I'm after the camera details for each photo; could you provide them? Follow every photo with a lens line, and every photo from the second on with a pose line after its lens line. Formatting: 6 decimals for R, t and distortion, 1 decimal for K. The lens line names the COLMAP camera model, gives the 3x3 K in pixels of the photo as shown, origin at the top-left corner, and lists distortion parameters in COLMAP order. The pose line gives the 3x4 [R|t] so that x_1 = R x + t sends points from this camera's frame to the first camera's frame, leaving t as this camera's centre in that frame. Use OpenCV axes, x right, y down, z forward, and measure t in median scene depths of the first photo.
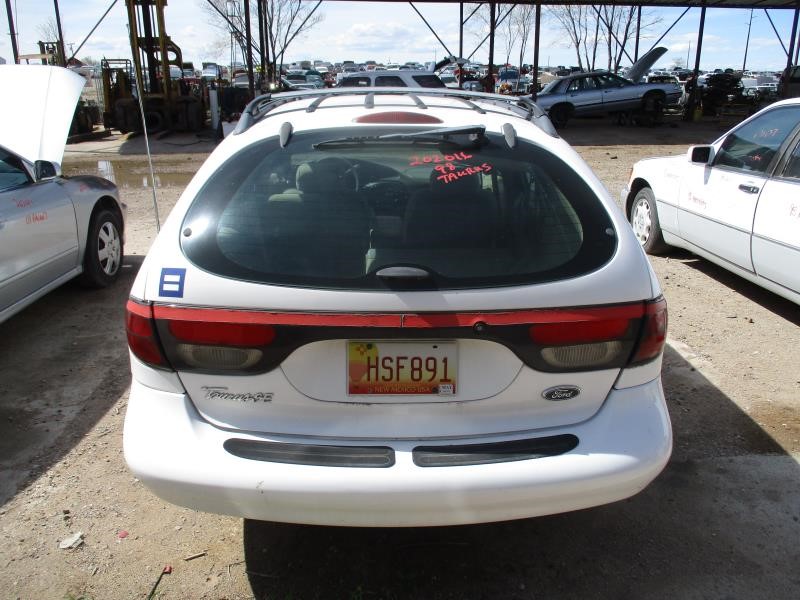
lens RADIAL K [[658.0, 0, 397.6], [0, 658.0, 288.9], [0, 0, 1]] dist [-0.030239, 0.006182]
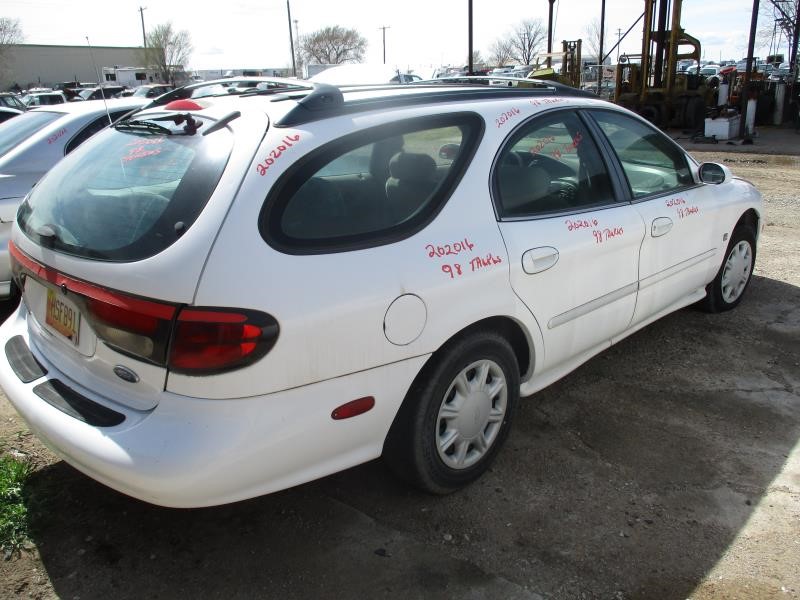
lens RADIAL K [[658.0, 0, 397.6], [0, 658.0, 288.9], [0, 0, 1]] dist [-0.030239, 0.006182]
pose [[0.689043, 0.199469, -0.696729, 0.107454], [-0.194981, 0.976953, 0.086866, -0.012431], [0.697999, 0.075994, 0.712055, 0.049151]]
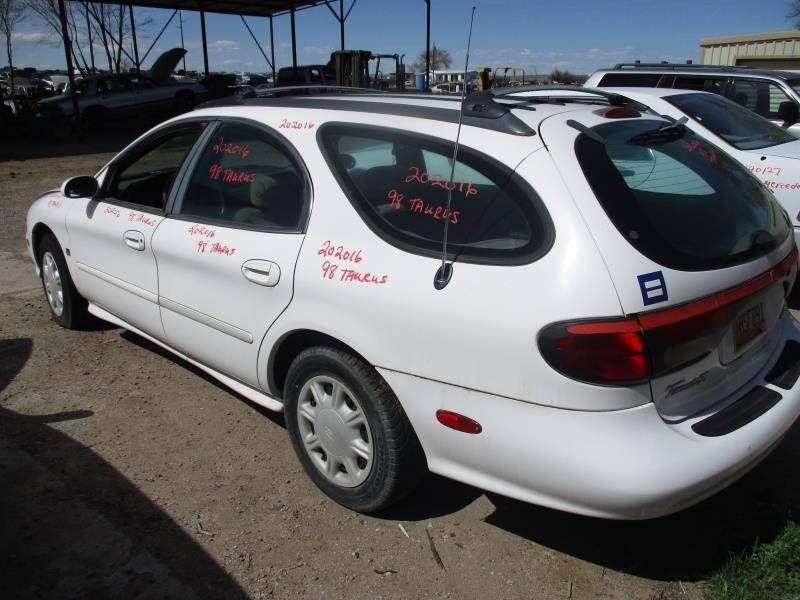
lens RADIAL K [[658.0, 0, 397.6], [0, 658.0, 288.9], [0, 0, 1]] dist [-0.030239, 0.006182]
pose [[0.723009, -0.205004, 0.659720, -0.105739], [0.205614, 0.975536, 0.077803, -0.013559], [-0.659531, 0.079396, 0.747473, 0.045356]]
